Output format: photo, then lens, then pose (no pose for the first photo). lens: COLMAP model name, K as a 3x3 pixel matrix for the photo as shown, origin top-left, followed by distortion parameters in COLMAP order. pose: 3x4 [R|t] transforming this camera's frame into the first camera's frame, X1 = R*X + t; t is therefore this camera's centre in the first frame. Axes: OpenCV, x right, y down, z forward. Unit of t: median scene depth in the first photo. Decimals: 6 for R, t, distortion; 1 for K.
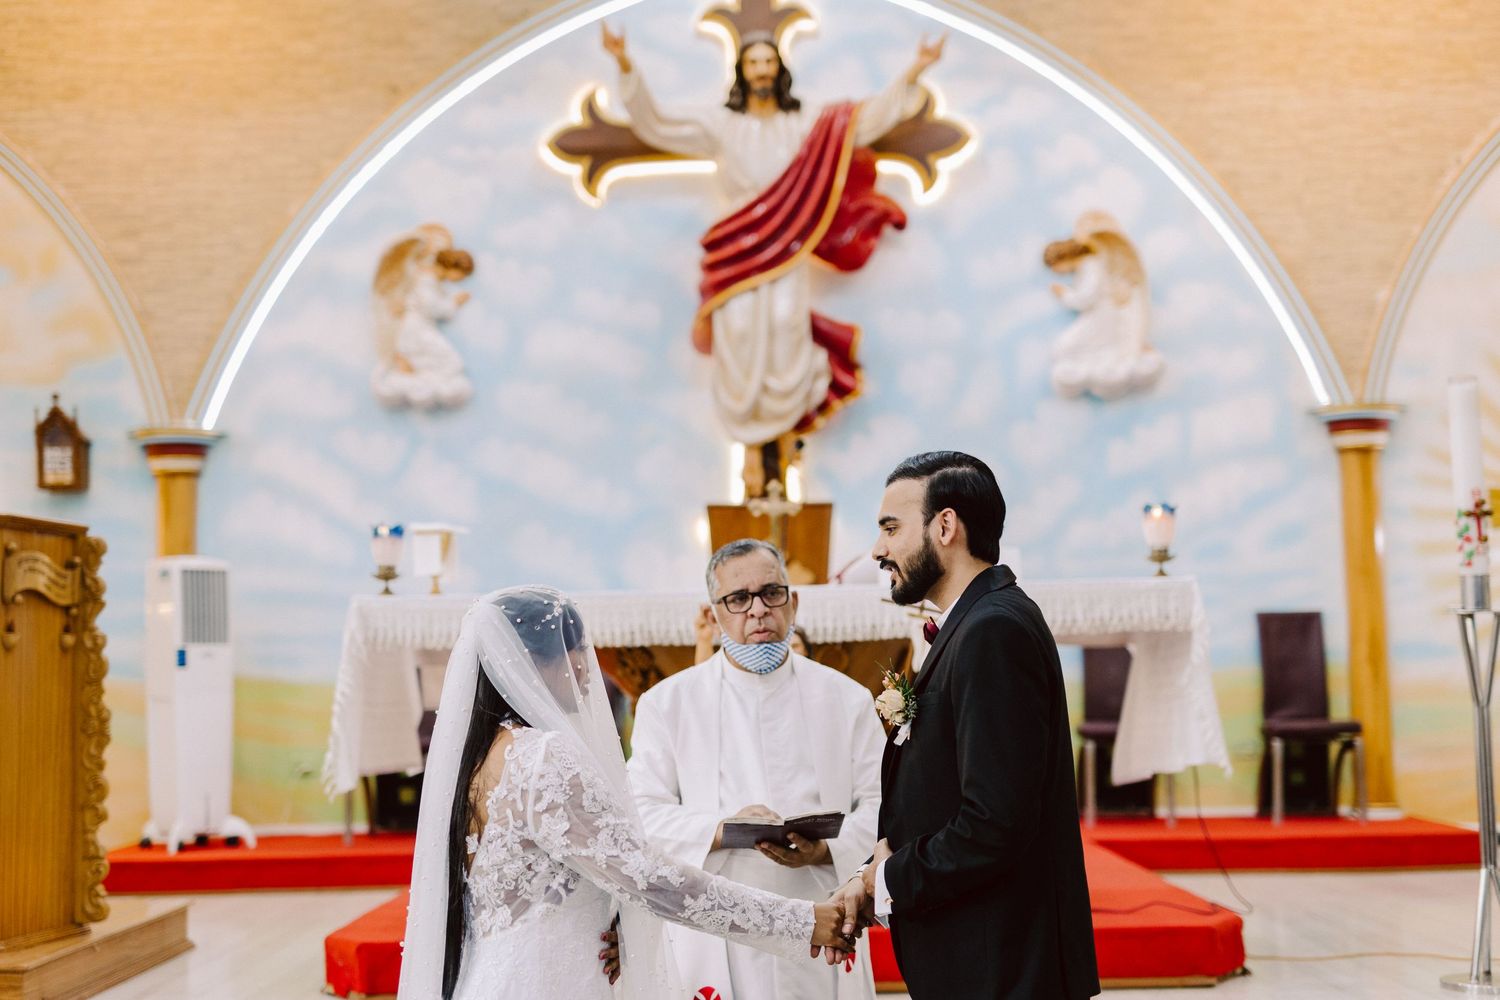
lens RADIAL K [[2180.7, 0, 740.3], [0, 2180.7, 483.5], [0, 0, 1]] dist [0.035435, 0.000000]
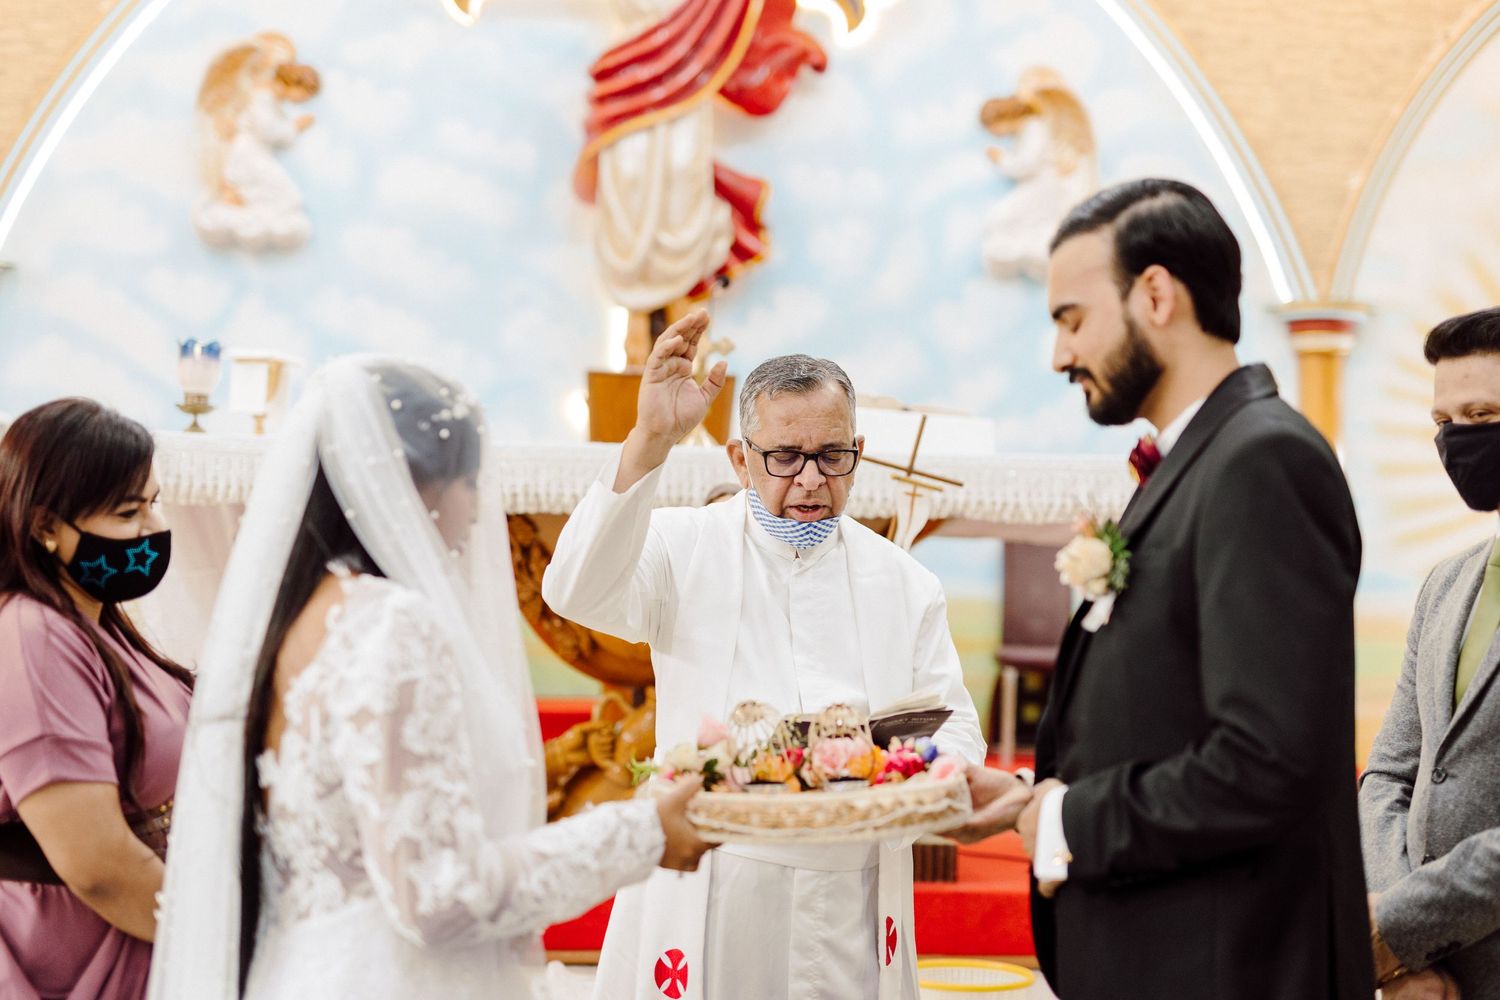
lens RADIAL K [[2217.7, 0, 761.7], [0, 2217.7, 509.8], [0, 0, 1]] dist [-0.003519, 0.000000]
pose [[0.995164, 0.047065, 0.086213, -0.017474], [-0.050828, 0.997825, 0.041975, 0.021137], [-0.084050, -0.046154, 0.995392, 0.118700]]
